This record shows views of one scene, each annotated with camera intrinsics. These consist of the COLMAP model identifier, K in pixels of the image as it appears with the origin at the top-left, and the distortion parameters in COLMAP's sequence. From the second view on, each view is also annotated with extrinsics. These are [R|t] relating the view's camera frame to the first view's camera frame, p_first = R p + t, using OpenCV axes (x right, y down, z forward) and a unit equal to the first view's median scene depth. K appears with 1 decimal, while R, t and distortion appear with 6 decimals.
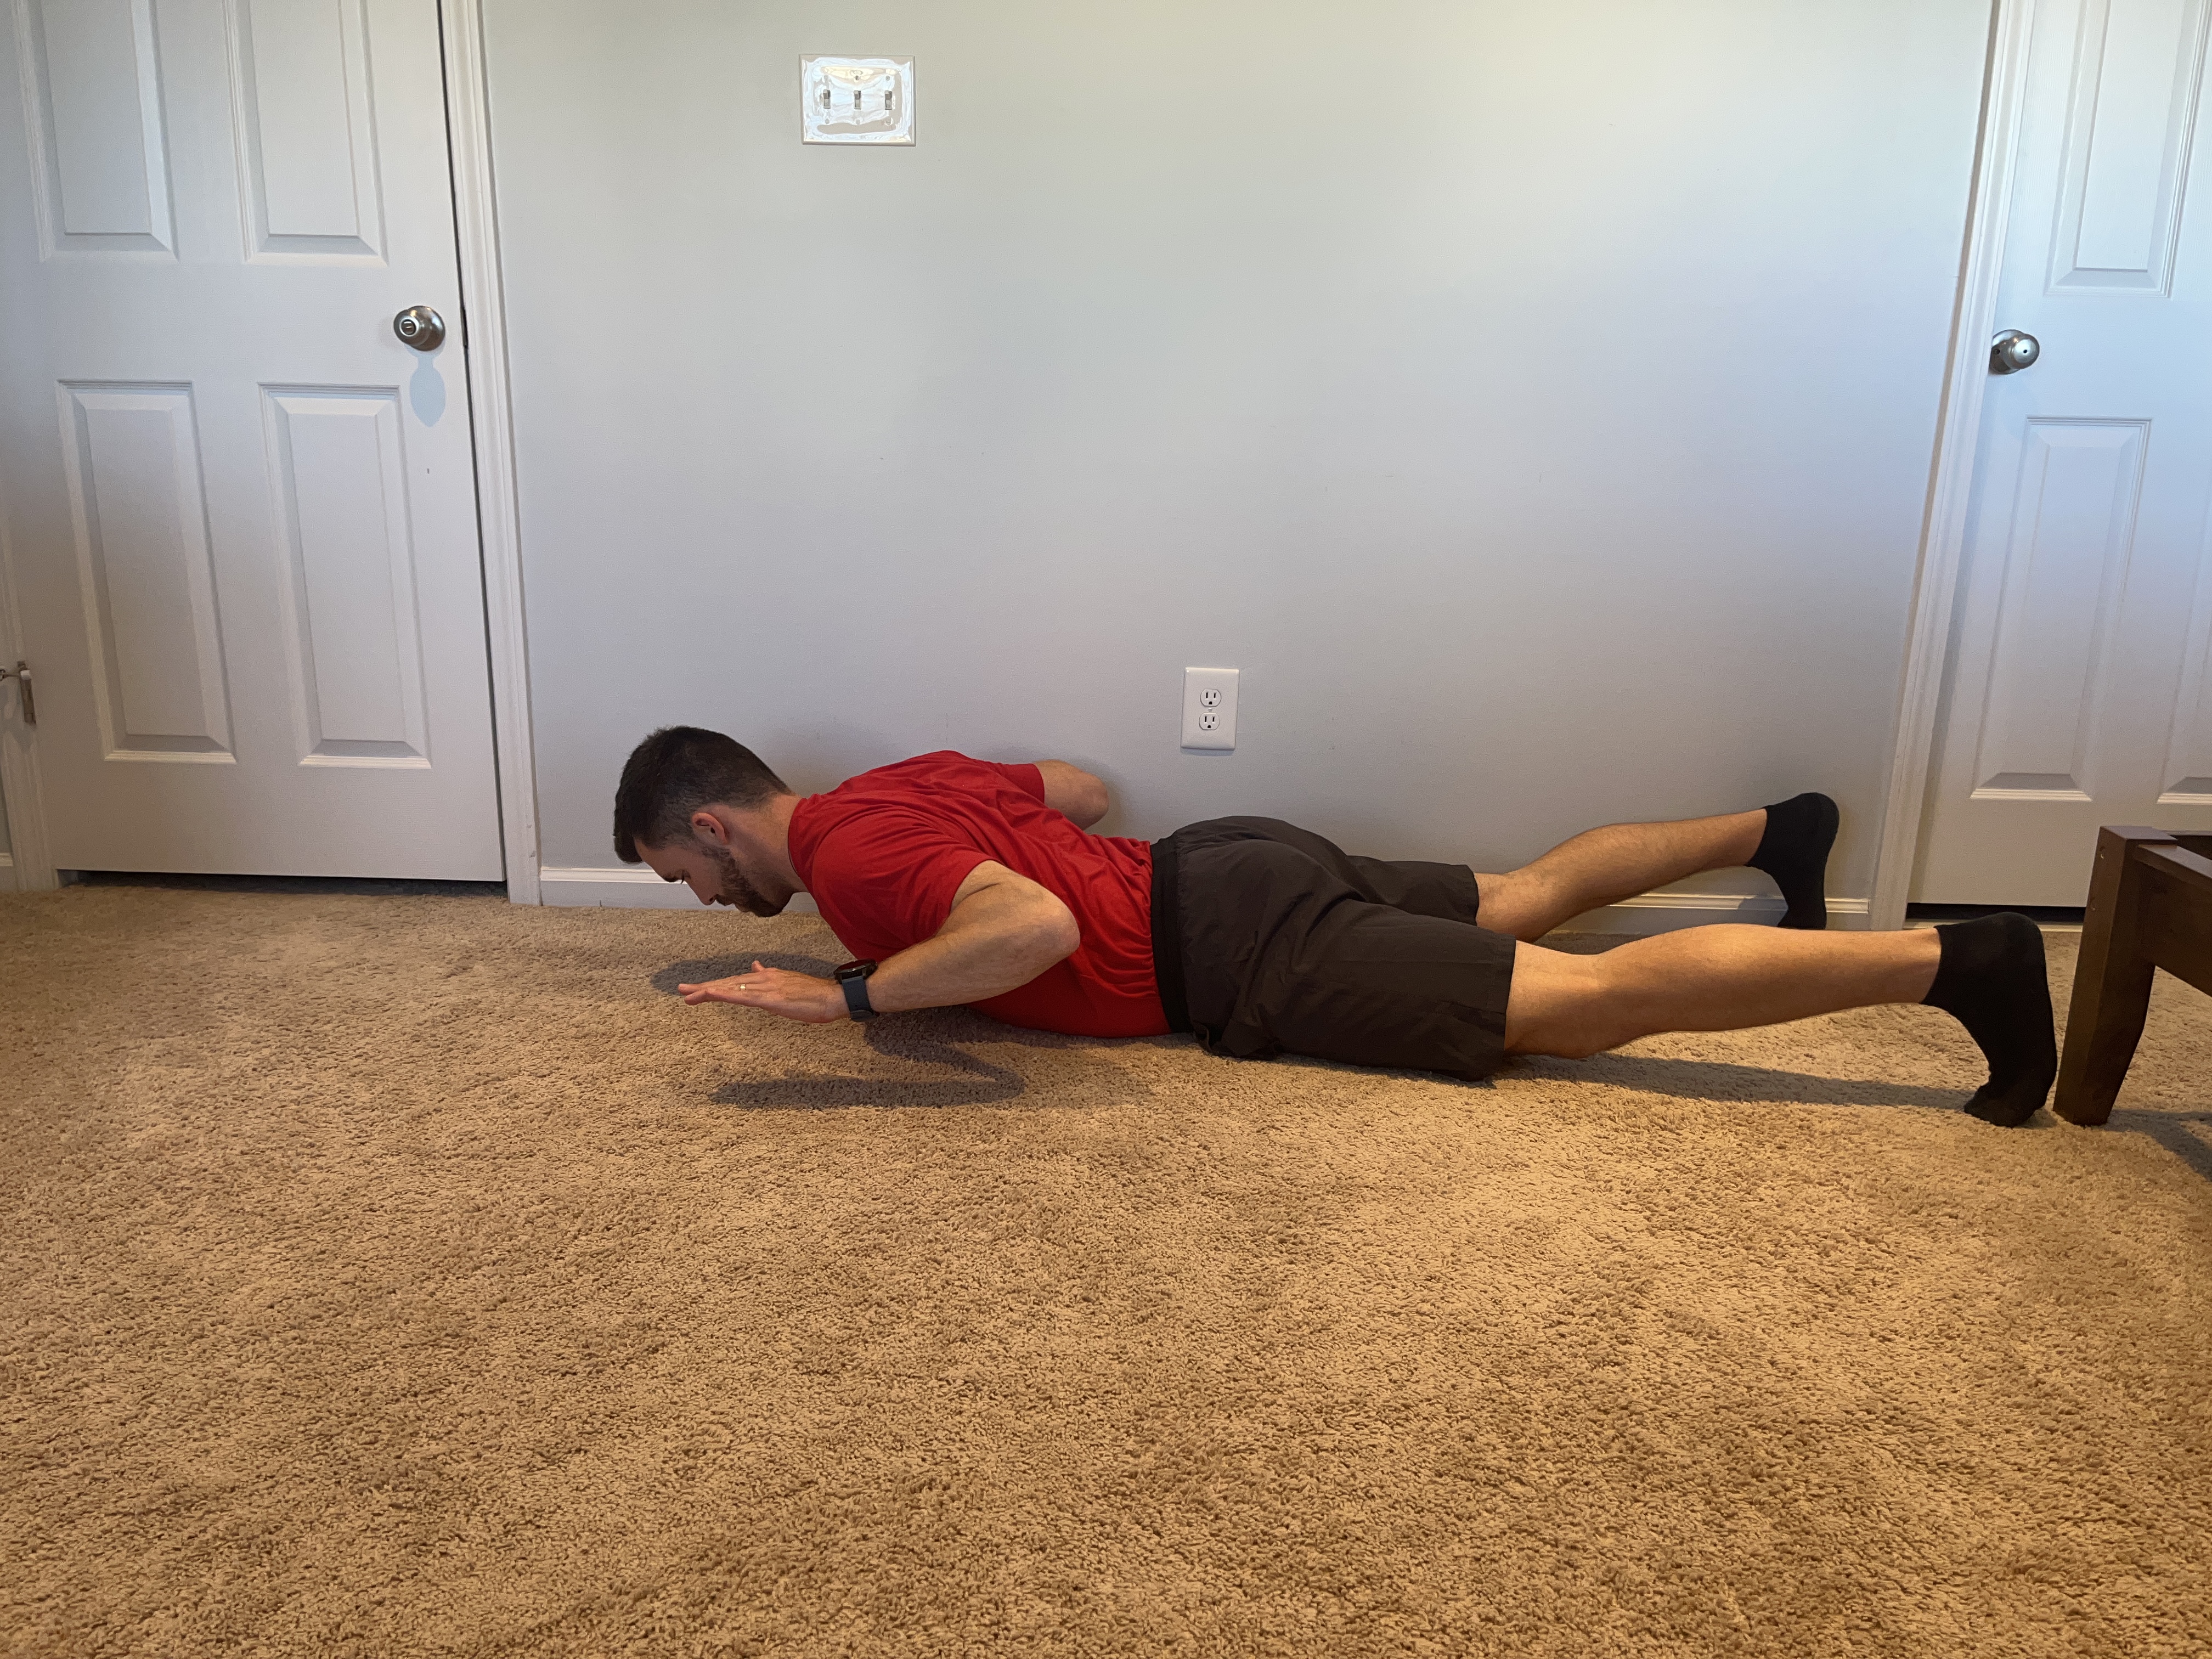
lens RADIAL K [[1694.6, 0, 1100.4], [0, 1694.6, 834.3], [0, 0, 1]] dist [0.046587, -0.066974]
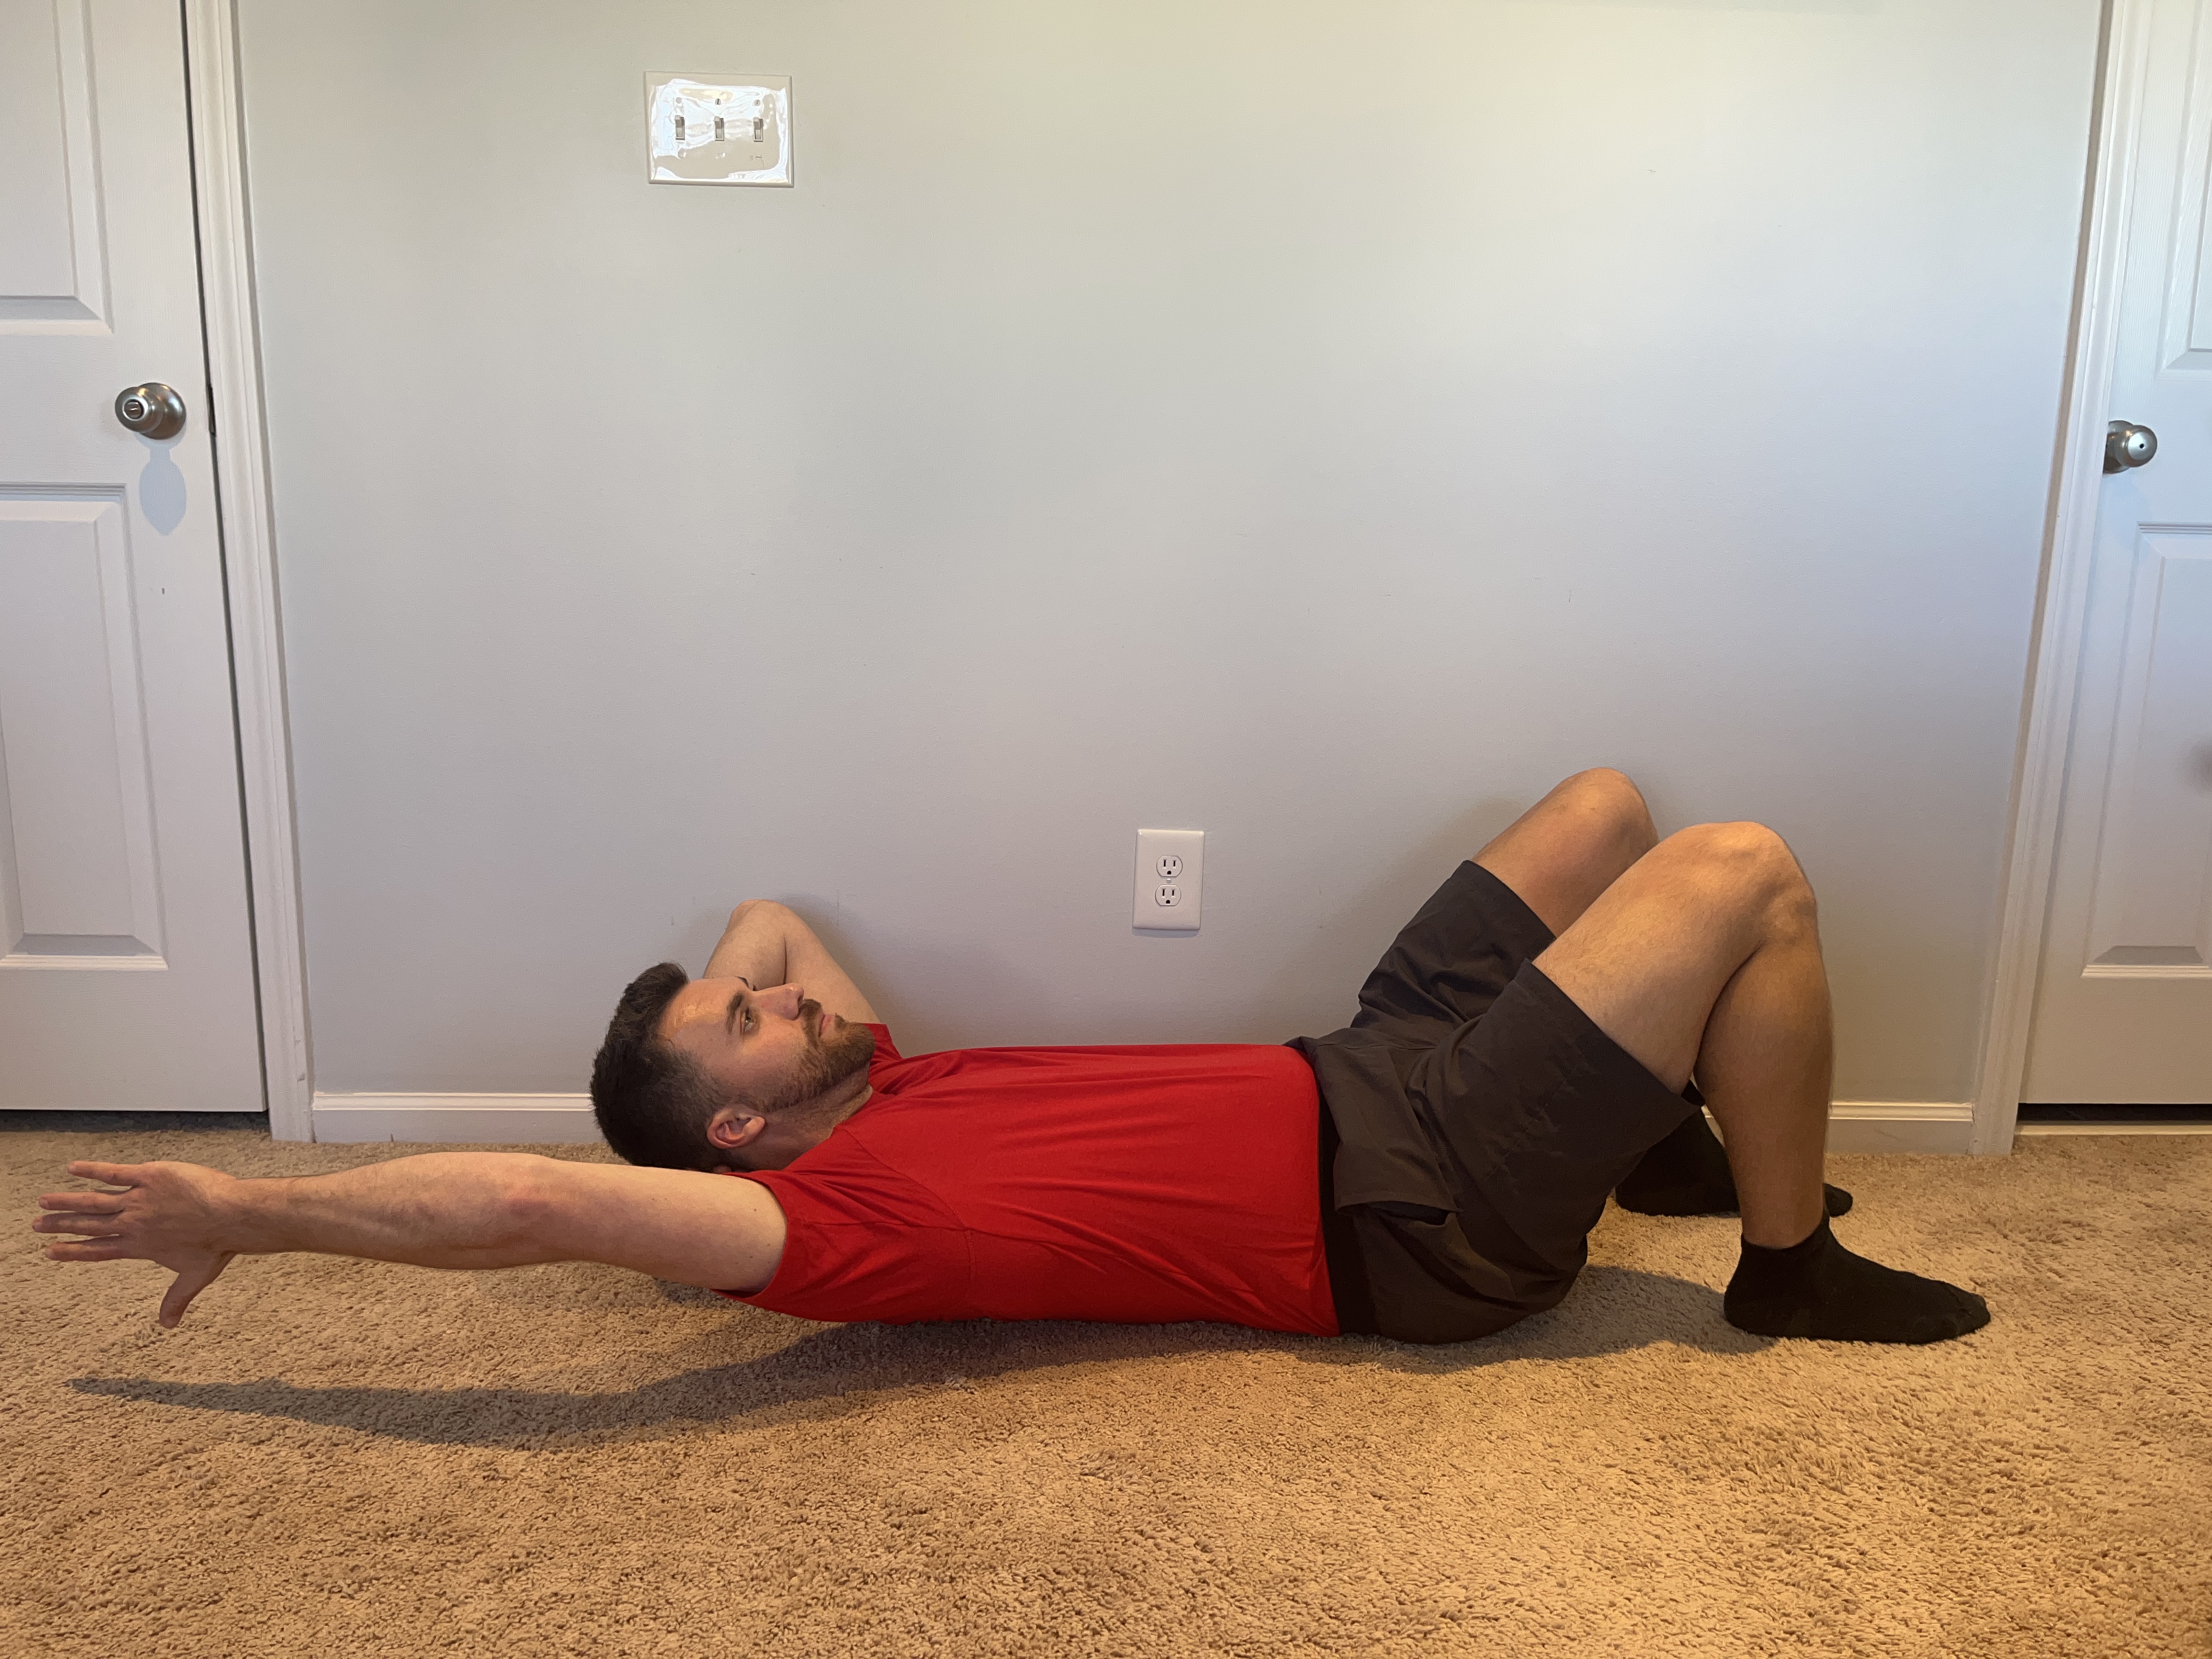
lens RADIAL K [[1694.6, 0, 1111.6], [0, 1694.6, 825.7], [0, 0, 1]] dist [0.046587, -0.066974]
pose [[0.997940, -0.011372, 0.063141, -0.013489], [0.015375, 0.997877, -0.063279, -0.052373], [-0.062288, 0.064119, 0.995996, 0.211158]]
